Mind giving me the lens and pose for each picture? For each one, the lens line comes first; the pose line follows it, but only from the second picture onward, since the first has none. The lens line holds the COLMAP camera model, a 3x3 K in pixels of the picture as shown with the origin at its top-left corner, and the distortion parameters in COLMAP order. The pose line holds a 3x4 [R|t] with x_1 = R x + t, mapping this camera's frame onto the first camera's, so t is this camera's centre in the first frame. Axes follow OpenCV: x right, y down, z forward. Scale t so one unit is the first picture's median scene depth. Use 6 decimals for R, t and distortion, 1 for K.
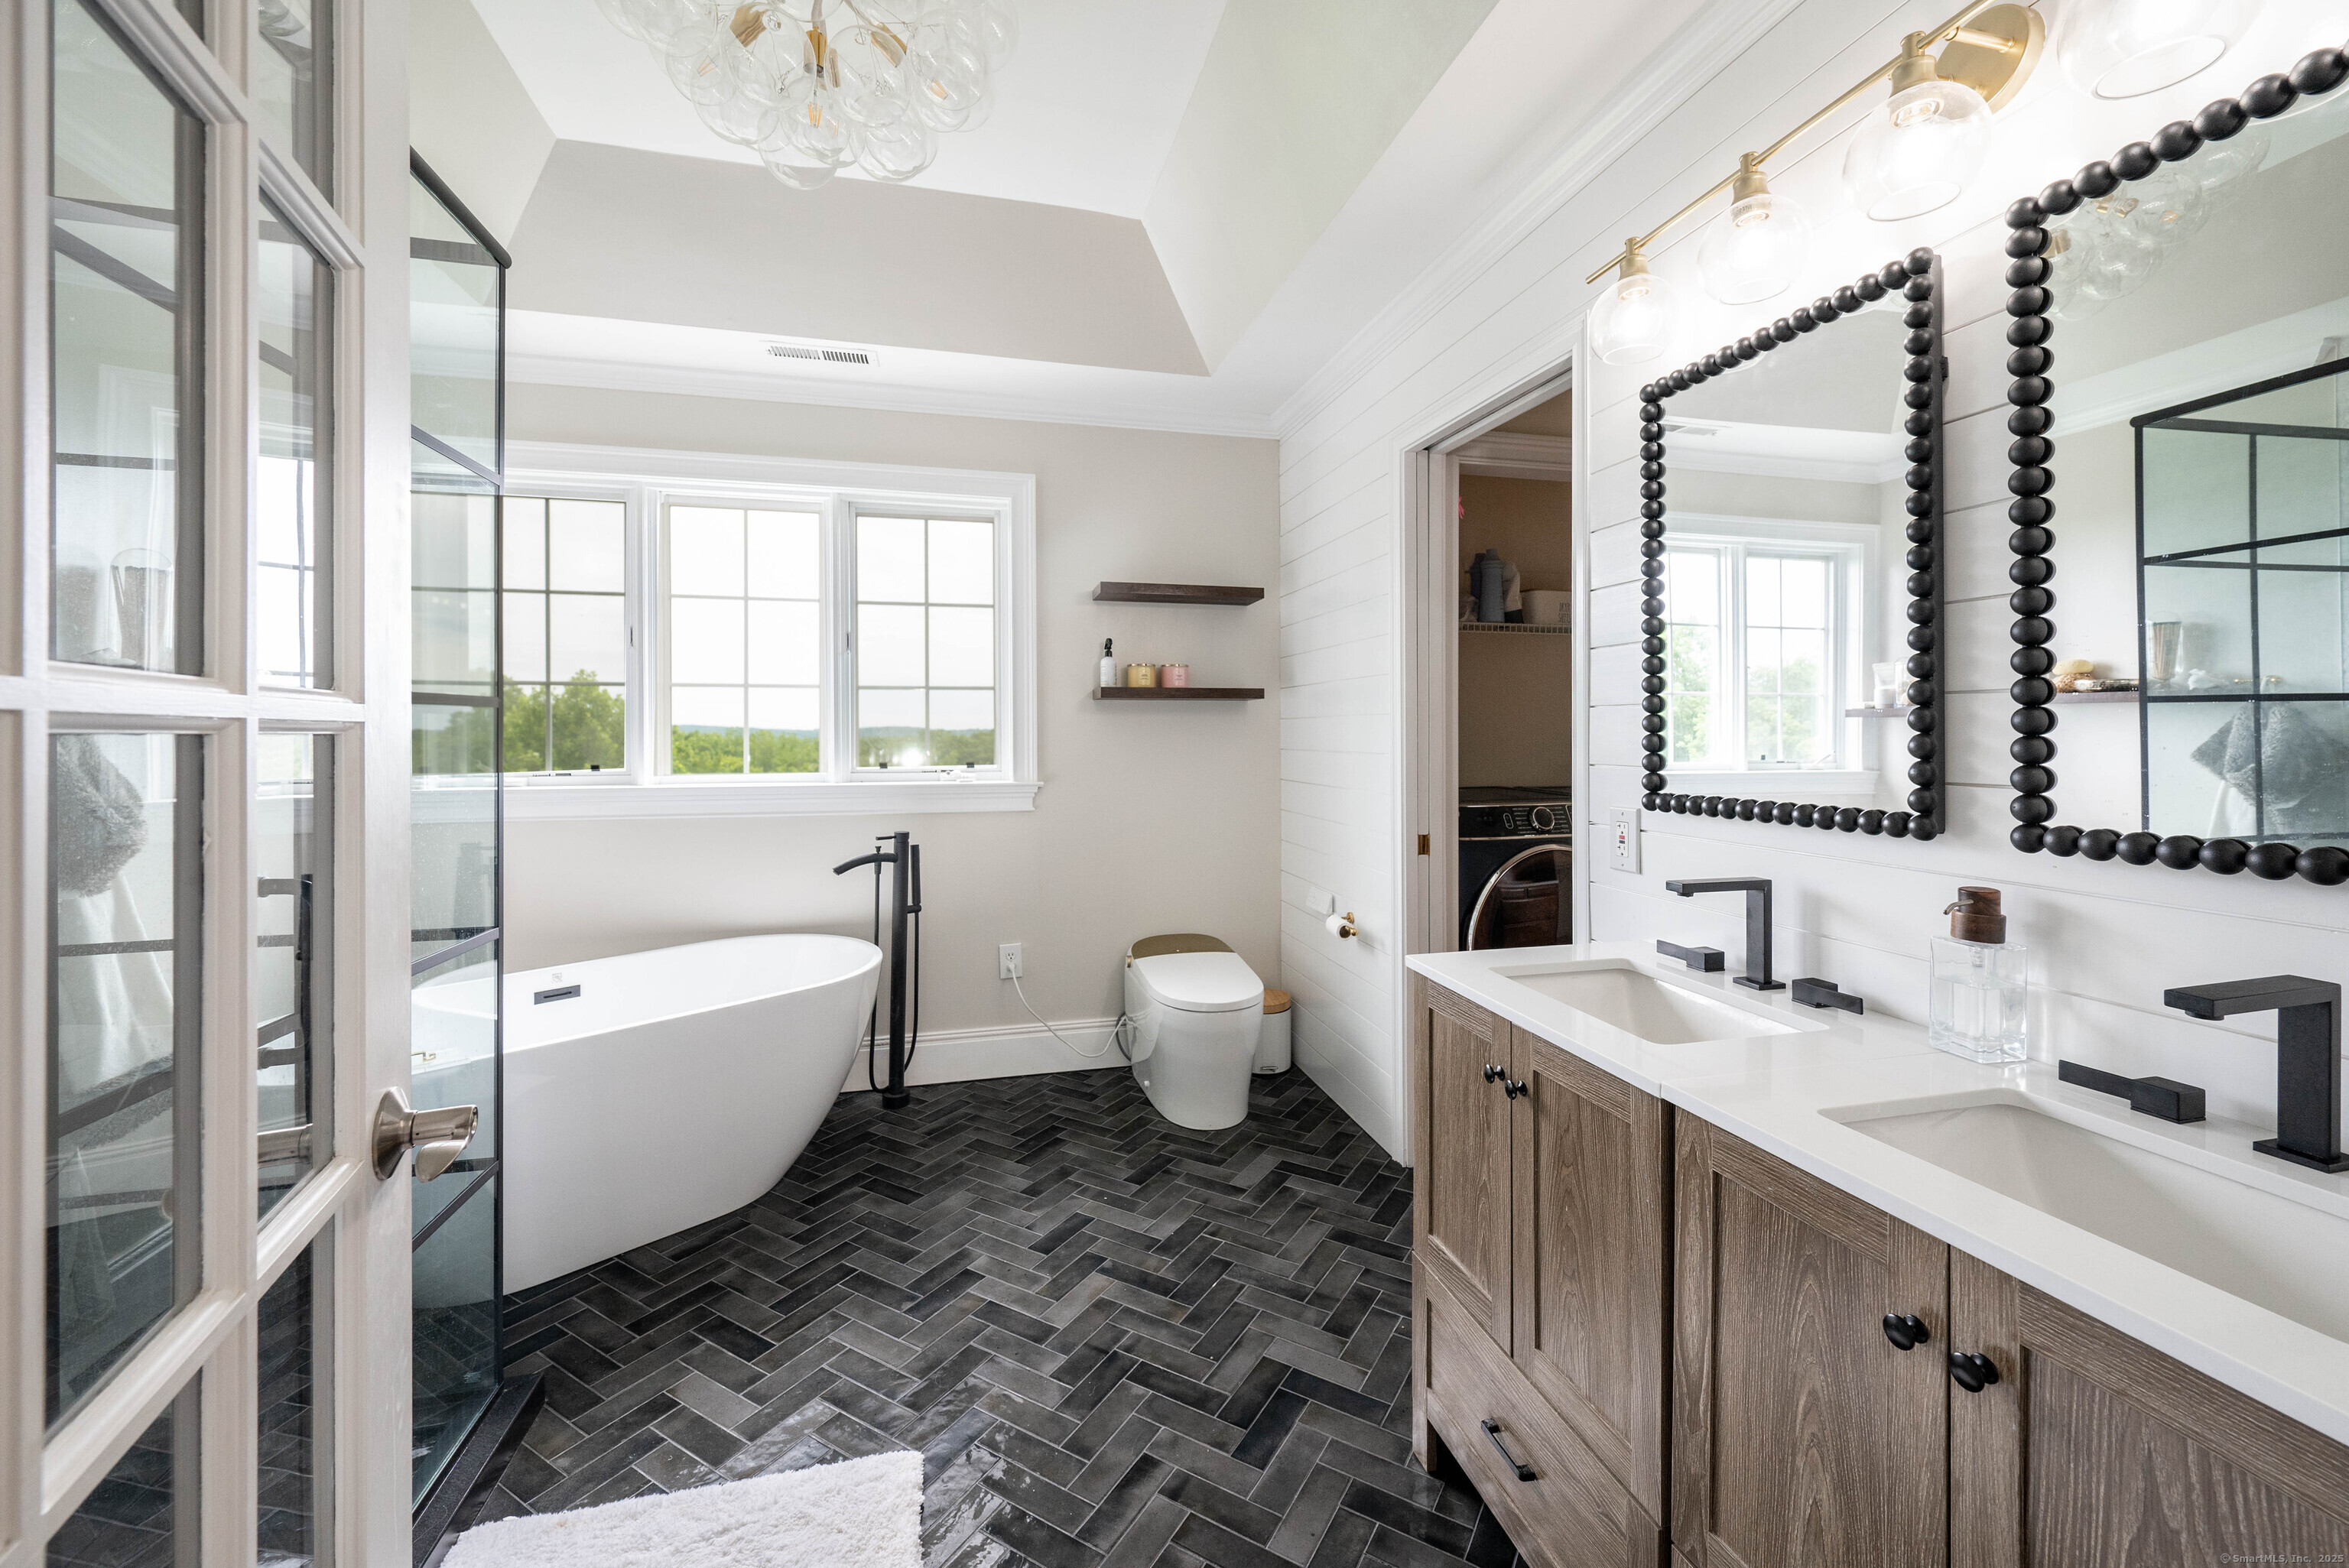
lens RADIAL K [[935.5, 0, 1168.5], [0, 935.5, 736.2], [0, 0, 1]] dist [0.000786, -0.000457]
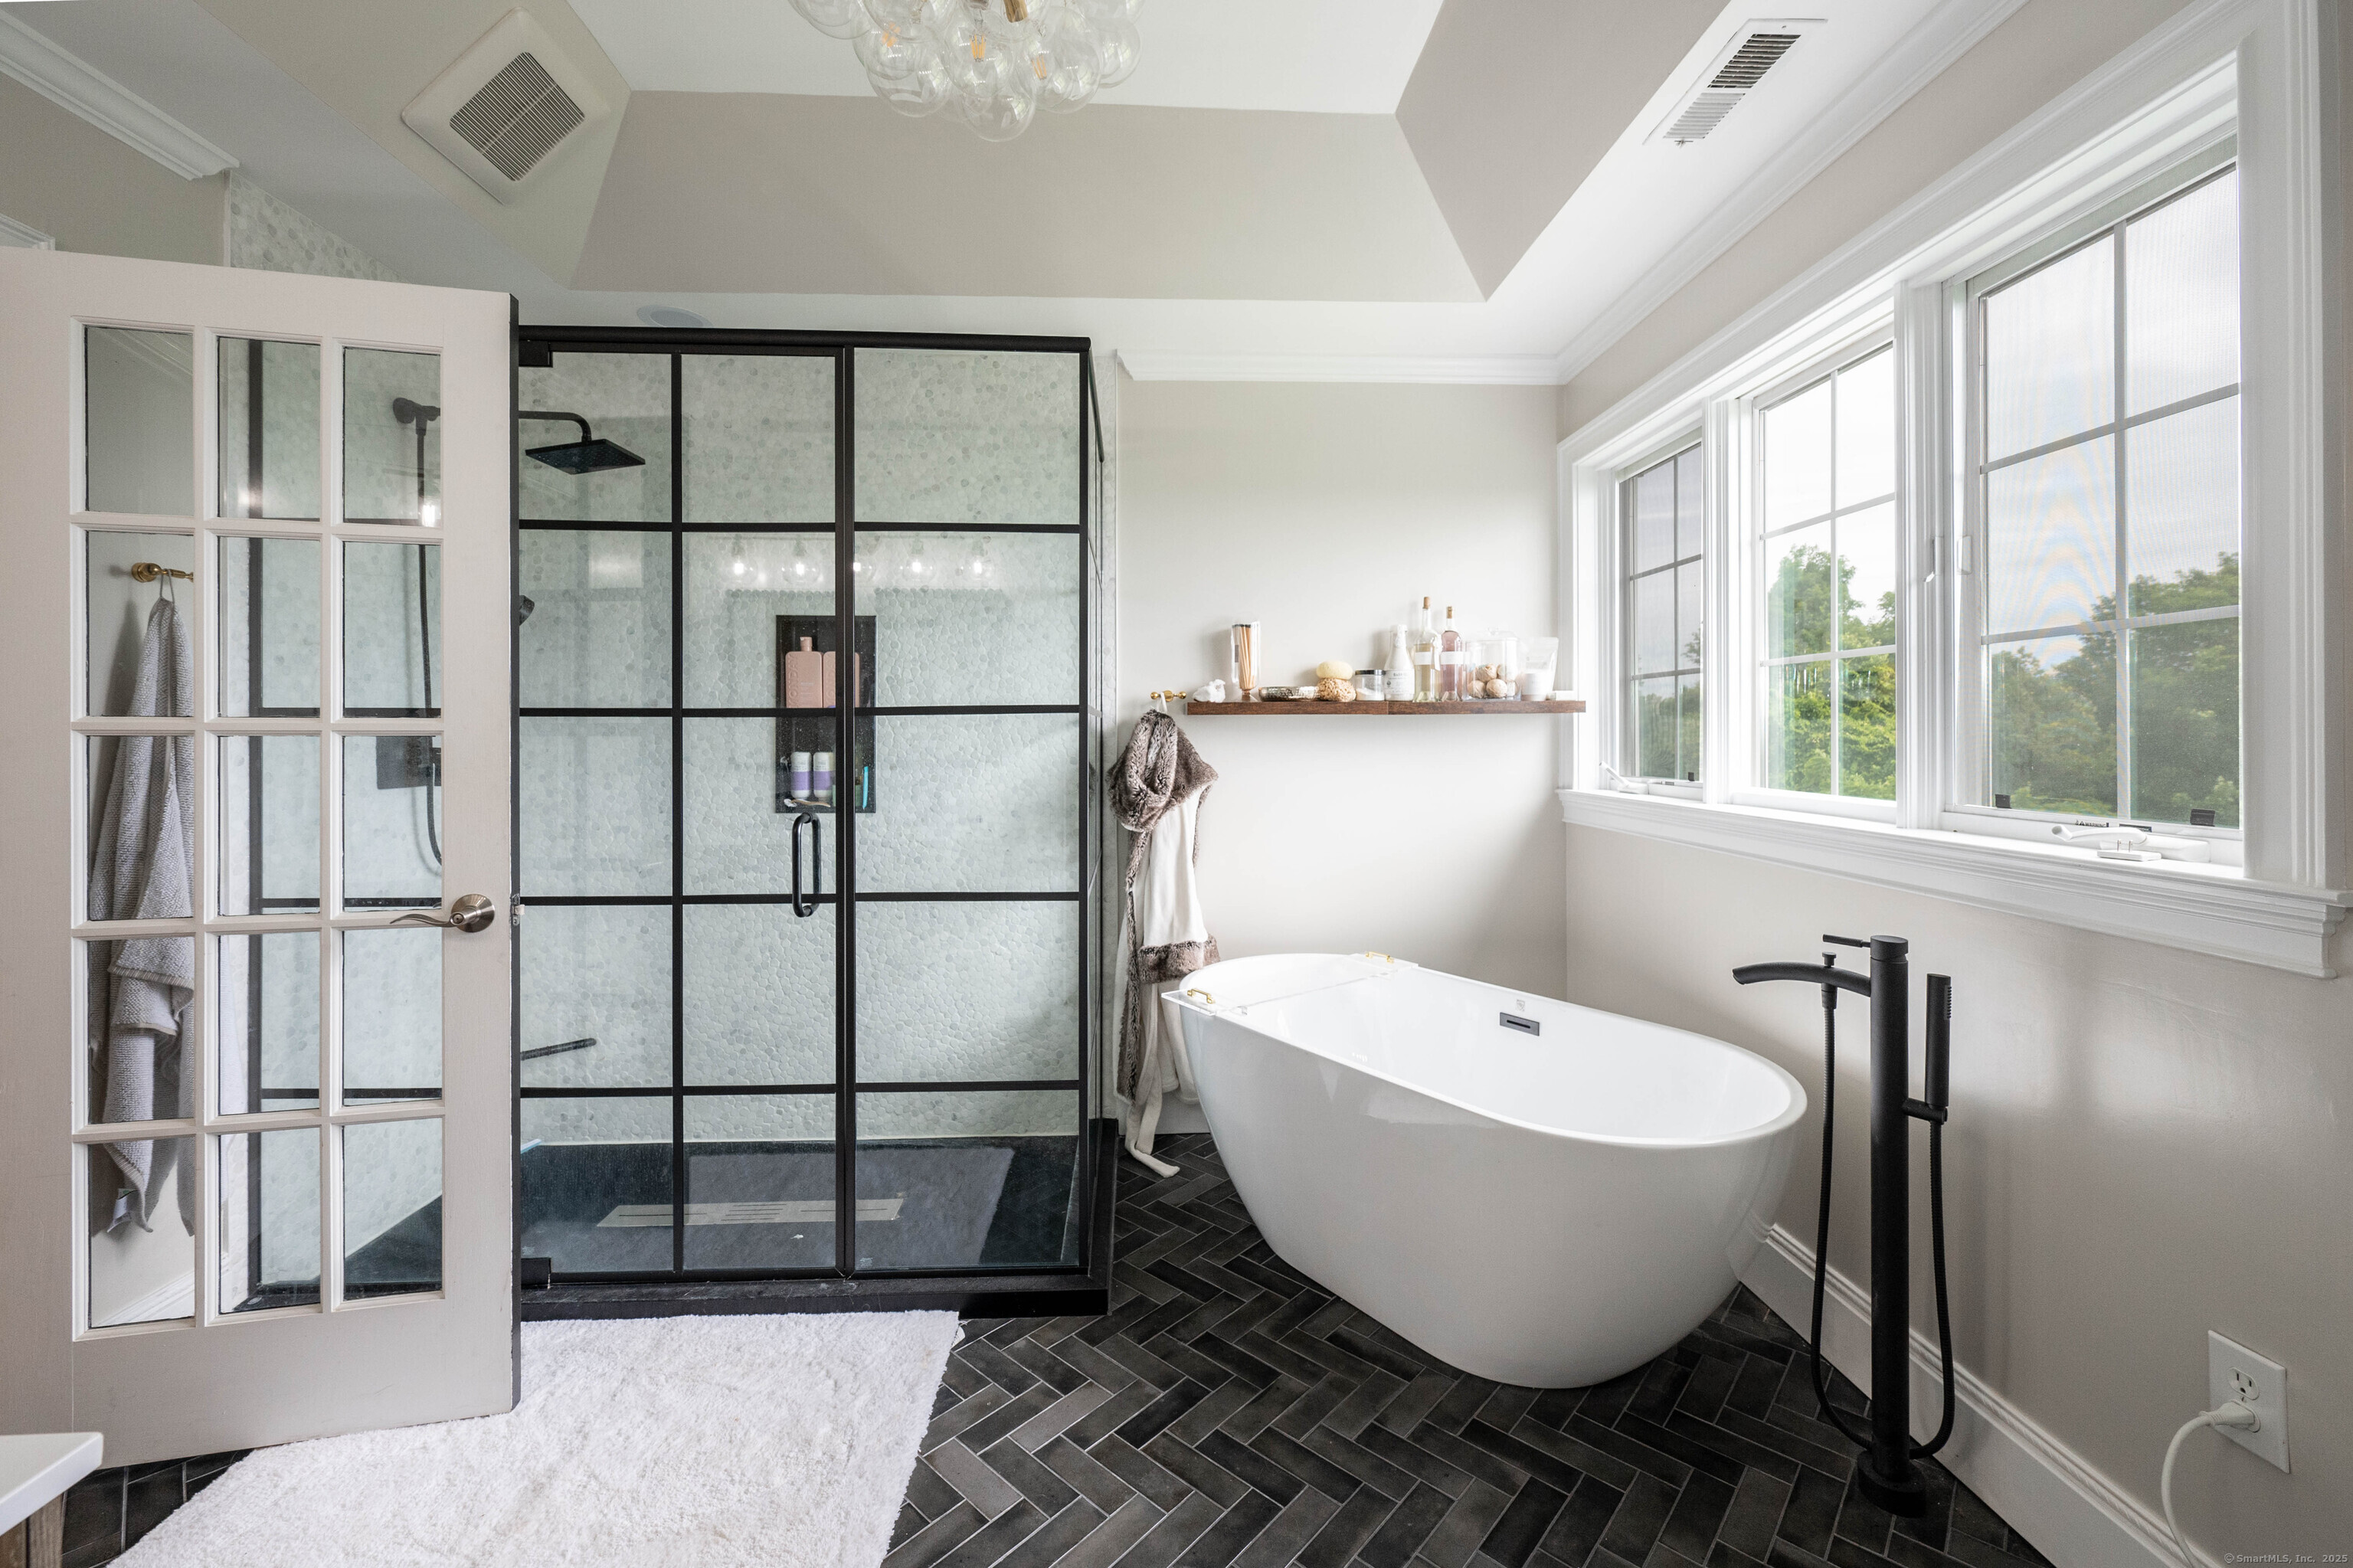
lens RADIAL K [[937.2, 0, 1182.5], [0, 937.2, 738.2], [0, 0, 1]] dist [0.000786, -0.000457]
pose [[-0.182002, 0.003340, -0.983293, 0.355257], [0.003646, 0.999990, 0.002721, -0.004710], [0.983291, -0.003090, -0.182012, 1.015581]]
